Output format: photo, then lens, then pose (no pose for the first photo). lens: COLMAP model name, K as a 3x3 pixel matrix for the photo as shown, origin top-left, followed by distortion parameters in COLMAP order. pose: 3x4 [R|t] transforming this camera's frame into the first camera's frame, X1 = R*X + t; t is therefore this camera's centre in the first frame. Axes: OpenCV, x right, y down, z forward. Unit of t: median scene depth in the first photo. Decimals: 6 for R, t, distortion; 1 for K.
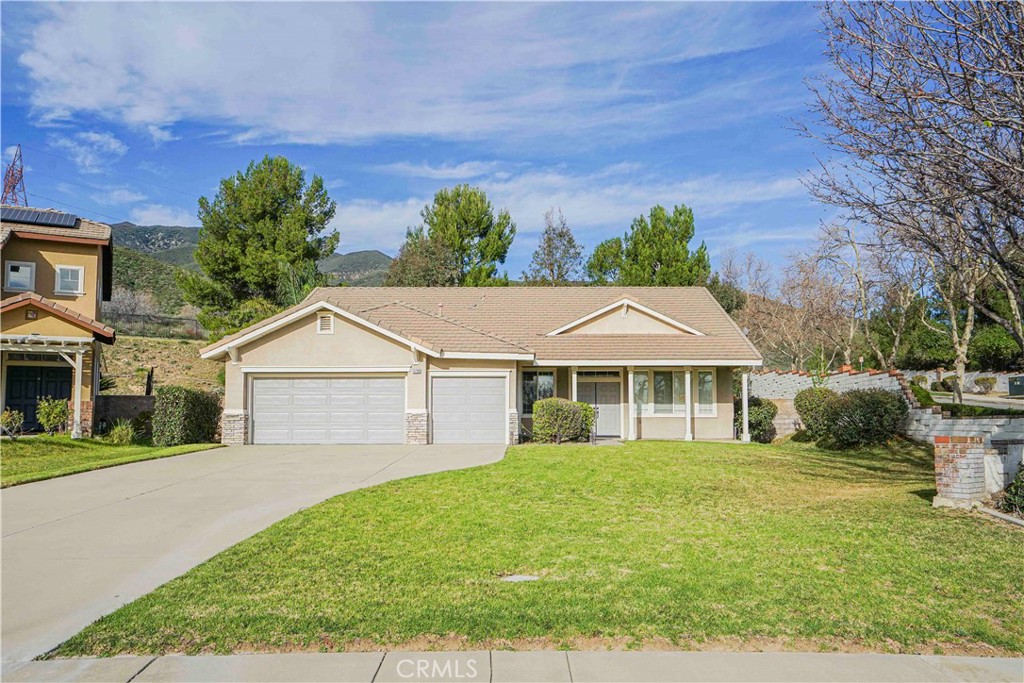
lens RADIAL K [[816.9, 0, 512.0], [0, 816.9, 341.5], [0, 0, 1]] dist [0.030184, 0.001857]
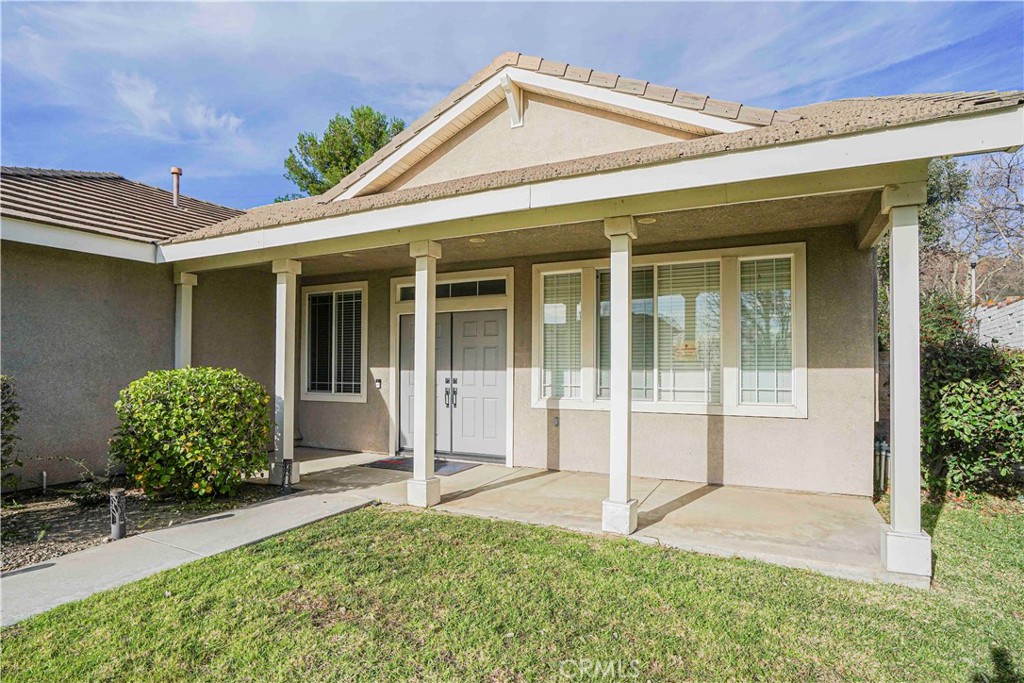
lens RADIAL K [[533.4, 0, 512.0], [0, 533.4, 341.5], [0, 0, 1]] dist [-0.003668, -0.000651]
pose [[0.914100, -0.016372, -0.405157, 0.119737], [0.033632, 0.998803, 0.035519, 0.029034], [0.404091, -0.046094, 0.913557, 0.409168]]
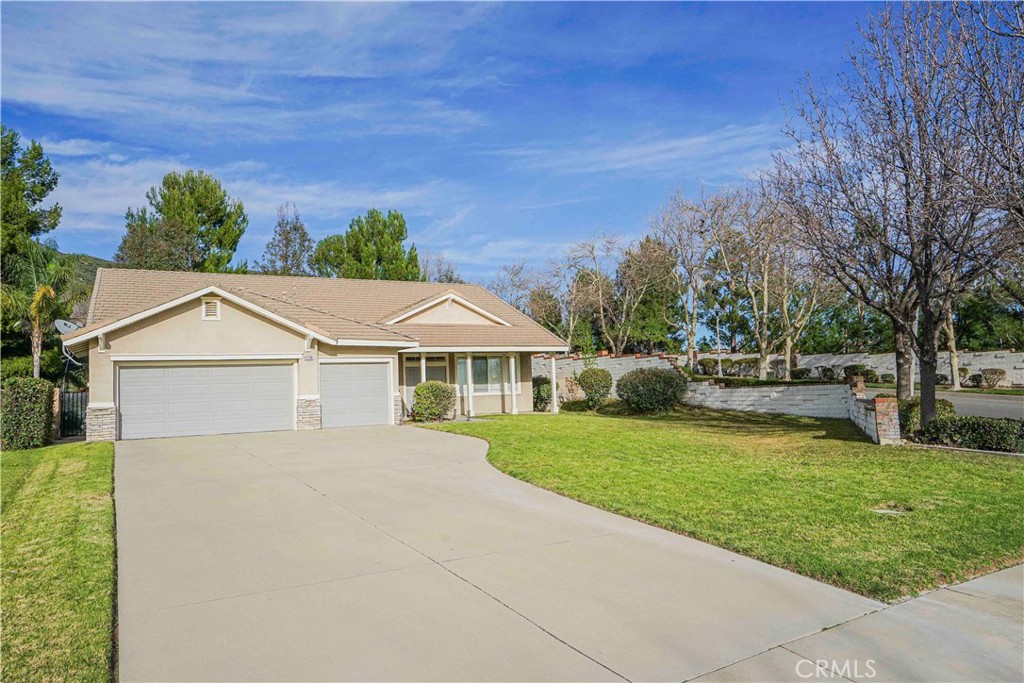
lens RADIAL K [[720.7, 0, 512.0], [0, 720.7, 341.5], [0, 0, 1]] dist [-0.046935, 0.081595]
pose [[0.868005, 0.002583, 0.496550, -0.150091], [-0.011836, 0.999810, 0.015490, -0.000676], [-0.496415, -0.019323, 0.867870, 0.041707]]
